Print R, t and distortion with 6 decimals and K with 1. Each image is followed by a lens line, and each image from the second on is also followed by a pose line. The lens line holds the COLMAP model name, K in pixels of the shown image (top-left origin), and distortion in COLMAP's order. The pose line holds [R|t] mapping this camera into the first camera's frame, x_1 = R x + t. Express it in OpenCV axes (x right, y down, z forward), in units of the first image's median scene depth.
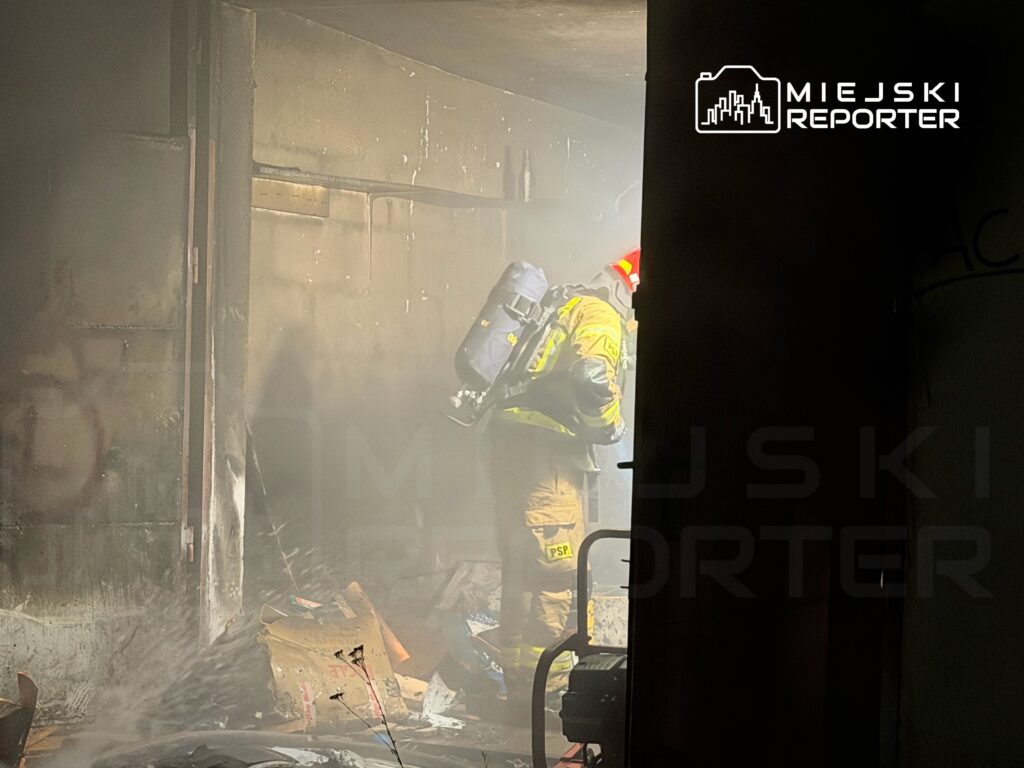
lens RADIAL K [[2471.2, 0, 505.5], [0, 2471.2, 393.4], [0, 0, 1]] dist [0.180118, 0.000000]
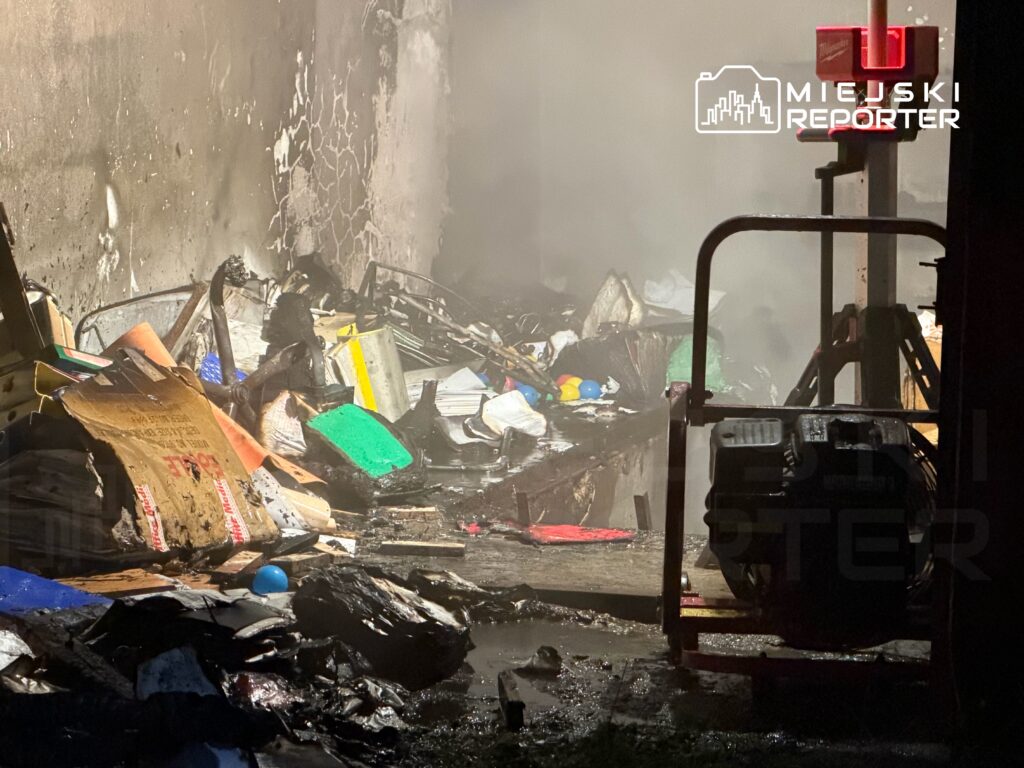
lens RADIAL K [[4006.5, 0, 513.5], [0, 4006.5, 386.0], [0, 0, 1]] dist [0.306361, 0.000000]
pose [[0.967354, -0.032519, 0.251335, -0.226585], [0.008446, 0.995319, 0.096270, 0.000368], [-0.253289, -0.091005, 0.963101, 0.049648]]
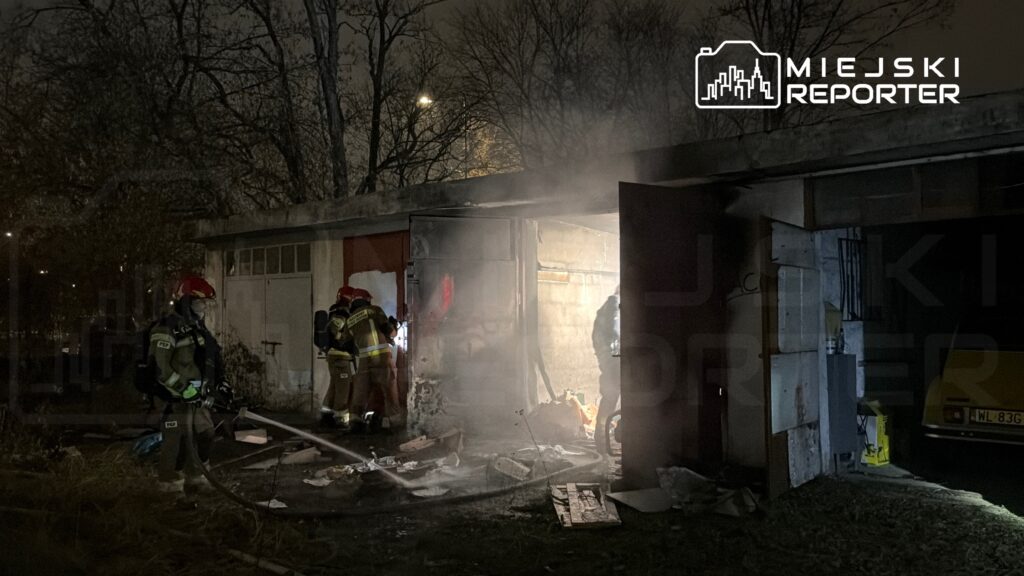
lens RADIAL K [[862.9, 0, 511.7], [0, 862.9, 293.0], [0, 0, 1]] dist [0.101701, -0.147229]
pose [[0.970663, -0.037317, -0.237529, 0.137046], [0.024405, 0.998072, -0.057071, 0.005493], [0.239201, 0.049600, 0.969702, -0.111912]]
